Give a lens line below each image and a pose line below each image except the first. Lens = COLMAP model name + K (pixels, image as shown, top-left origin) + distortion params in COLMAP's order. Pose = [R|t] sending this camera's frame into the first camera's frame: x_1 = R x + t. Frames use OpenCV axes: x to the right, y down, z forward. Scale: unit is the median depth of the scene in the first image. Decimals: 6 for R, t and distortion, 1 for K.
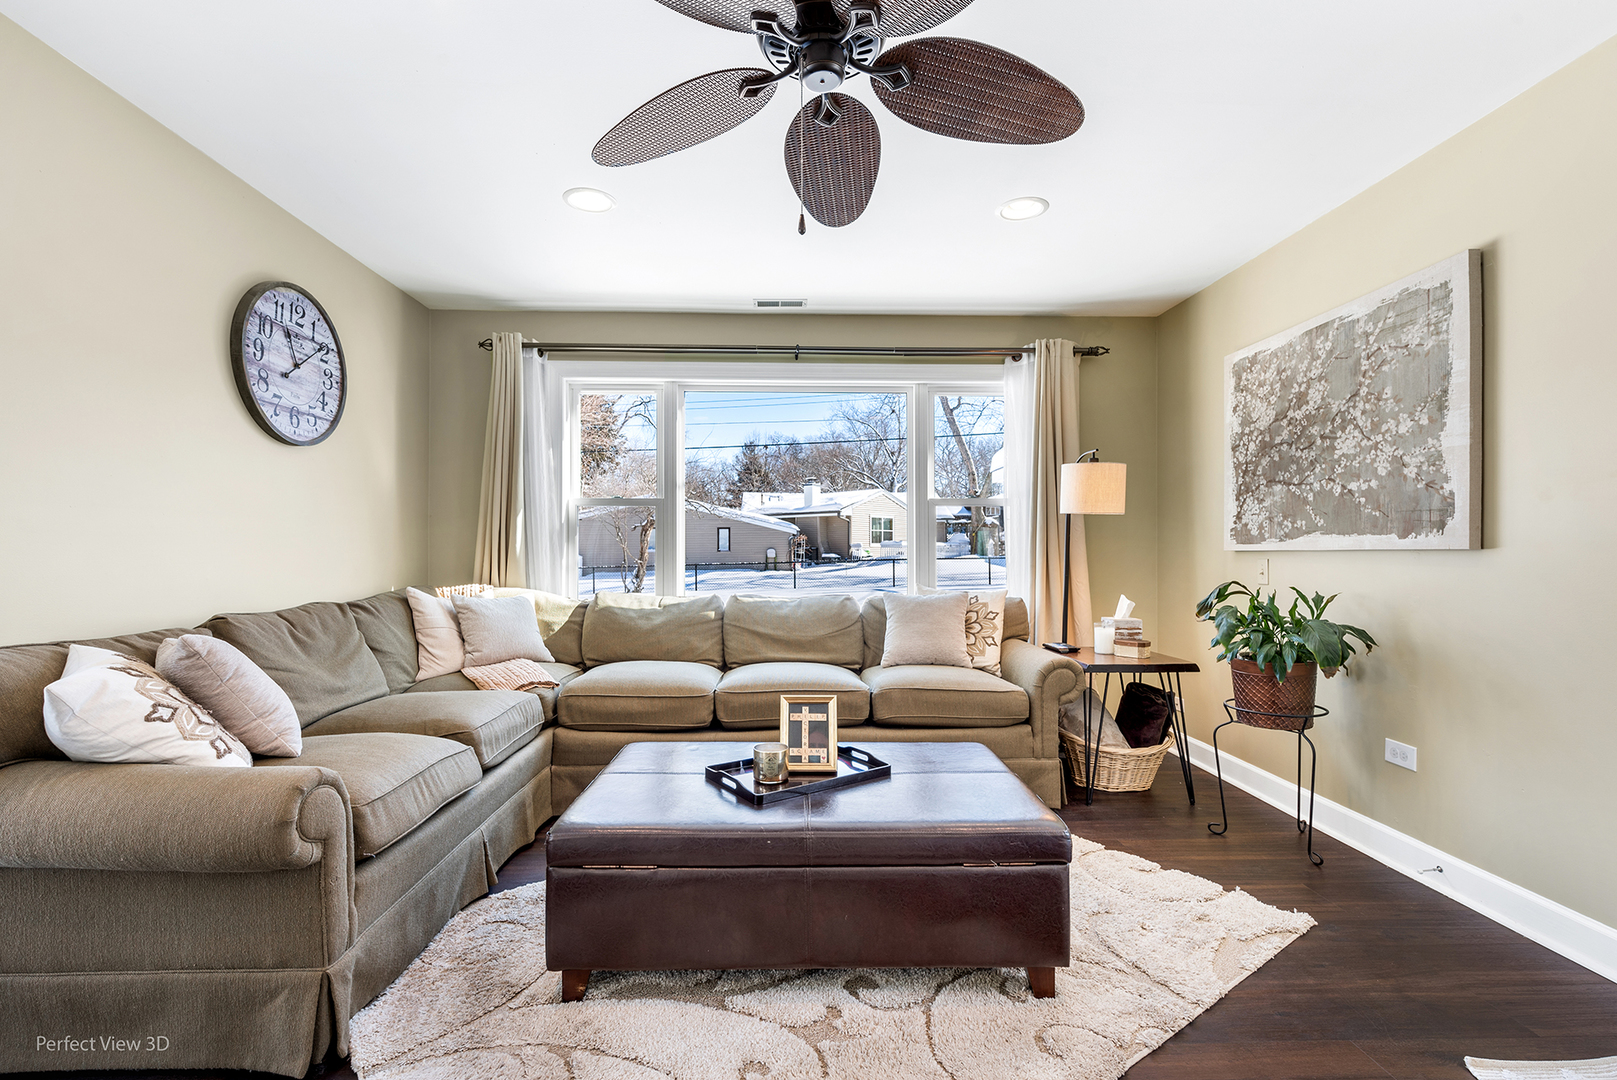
lens RADIAL K [[721.9, 0, 811.2], [0, 721.9, 549.3], [0, 0, 1]] dist [0.012664, -0.001664]
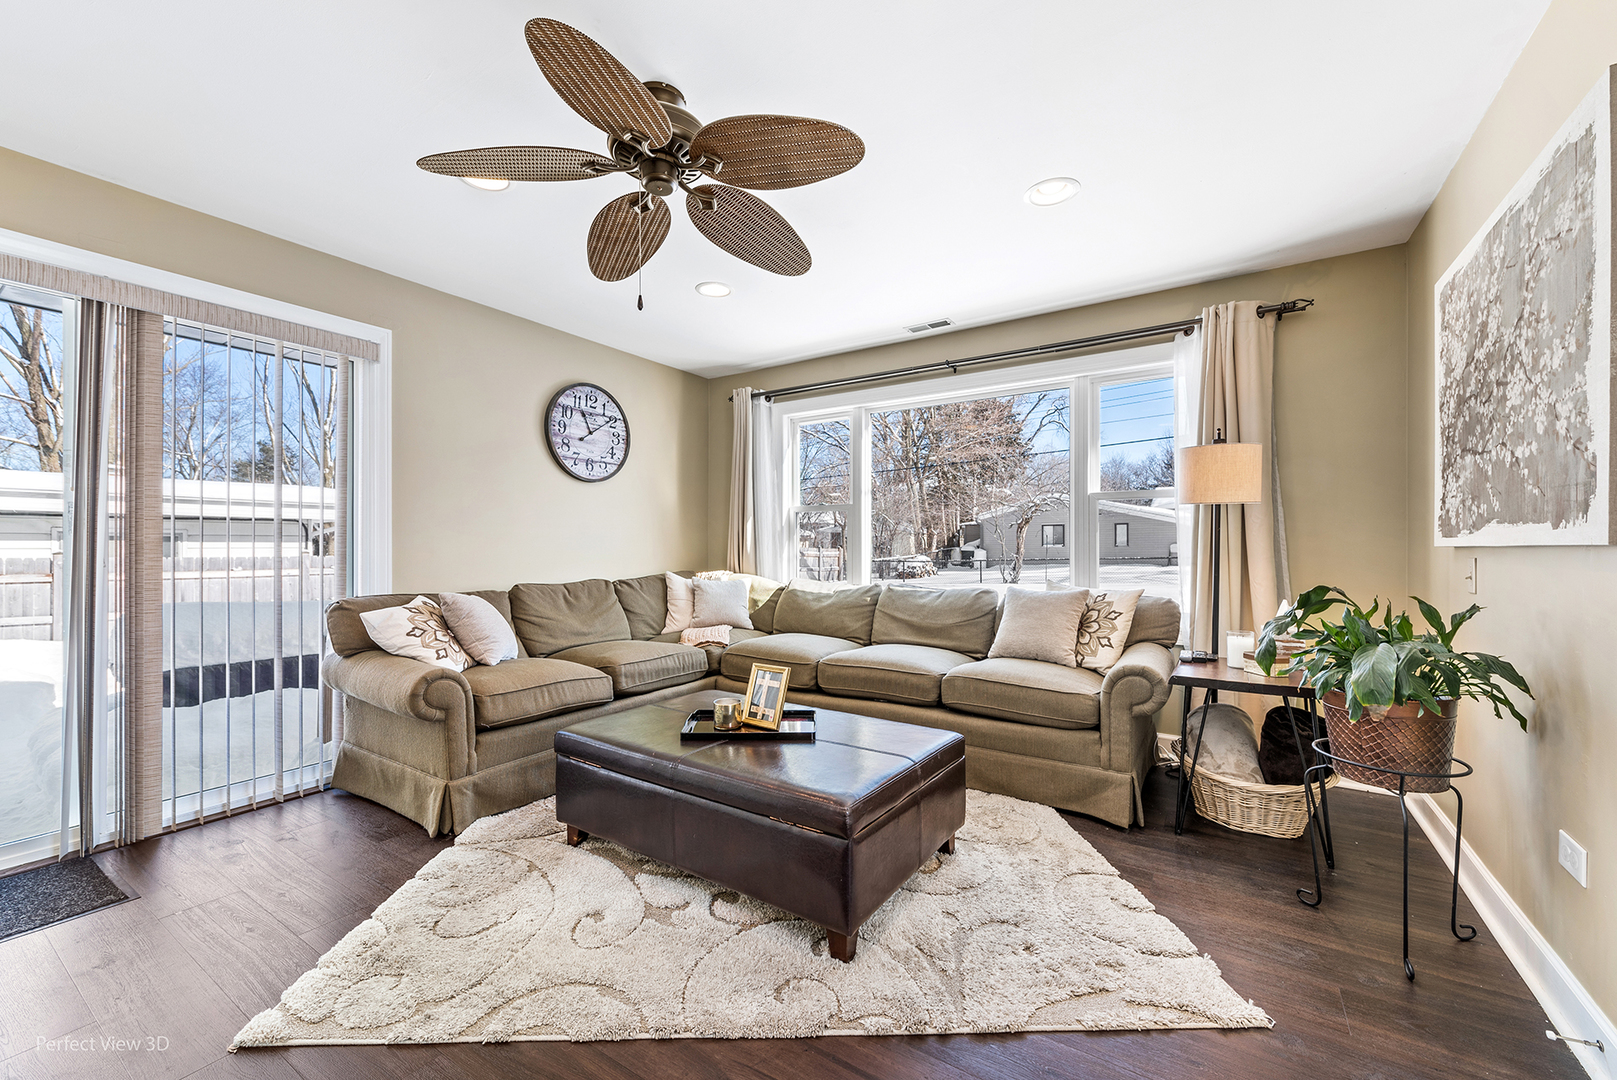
lens RADIAL K [[635.3, 0, 817.6], [0, 635.3, 545.4], [0, 0, 1]] dist [0.010794, -0.001014]
pose [[0.822583, -0.001885, -0.568642, 0.480221], [0.002661, 0.999996, 0.000536, -0.001130], [0.568639, -0.001954, 0.822585, 0.113141]]
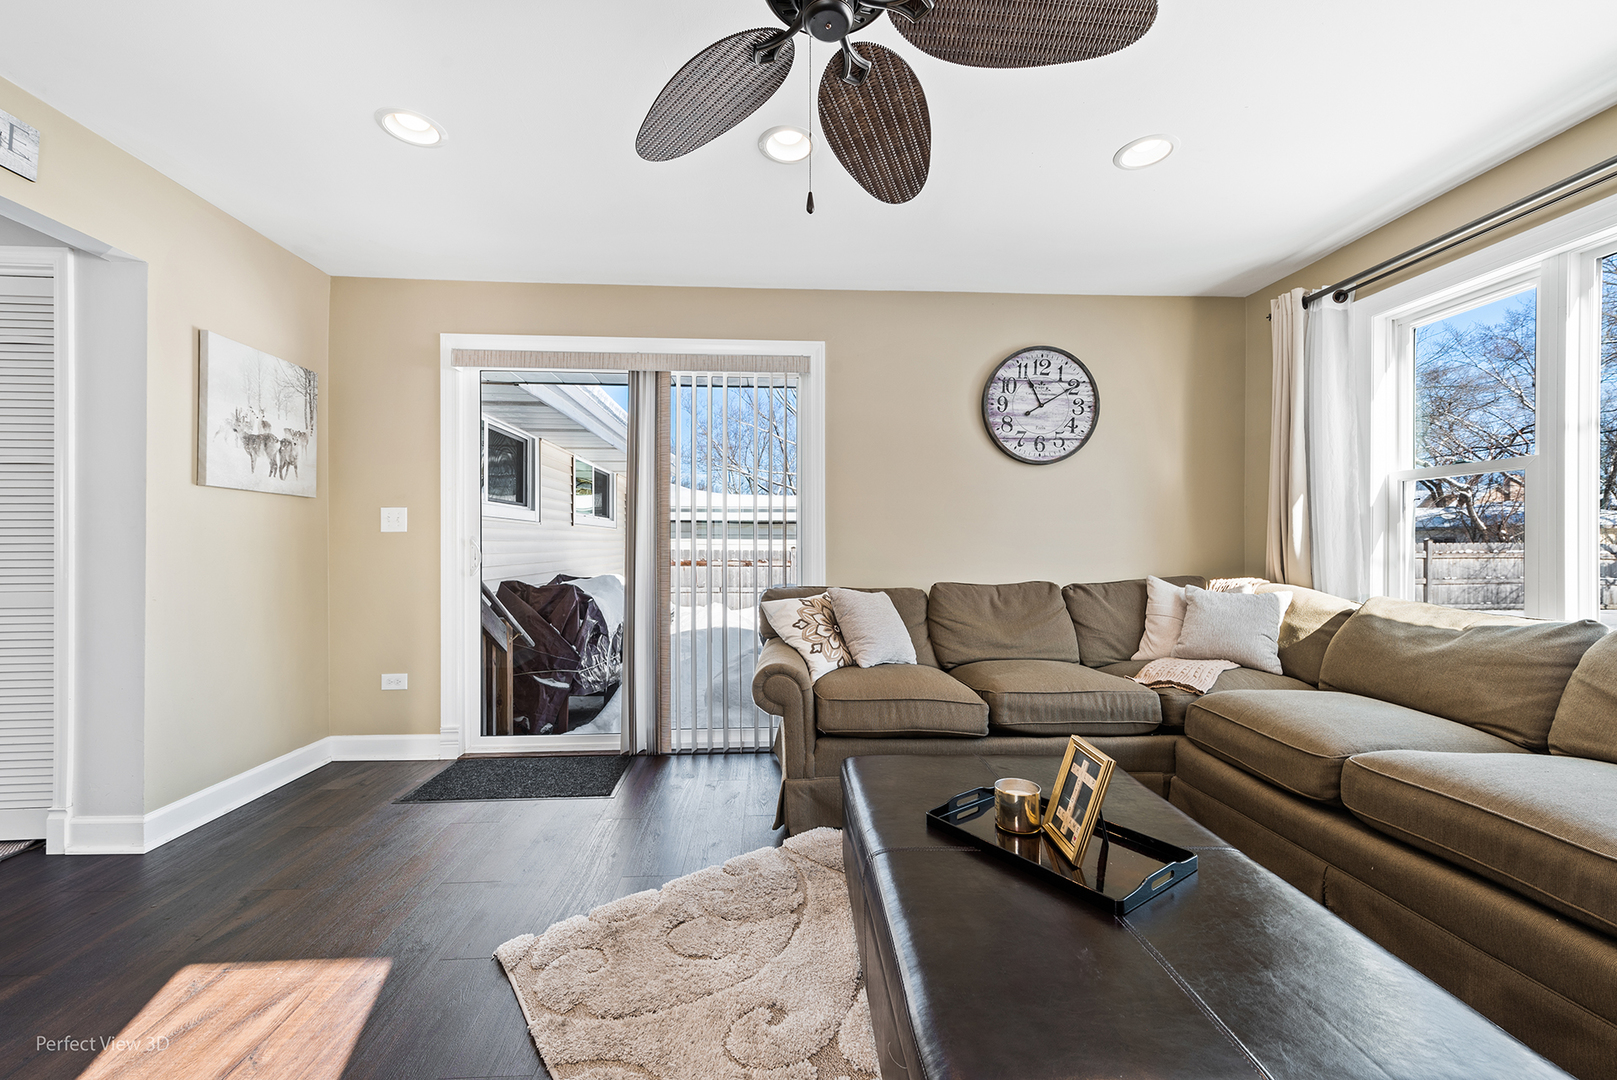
lens RADIAL K [[635.3, 0, 803.4], [0, 635.3, 545.3], [0, 0, 1]] dist [0.010794, -0.001014]
pose [[0.015212, 0.001904, -0.999882, 0.435581], [0.004394, 0.999988, 0.001971, 0.002314], [0.999875, -0.004423, 0.015203, 0.505456]]
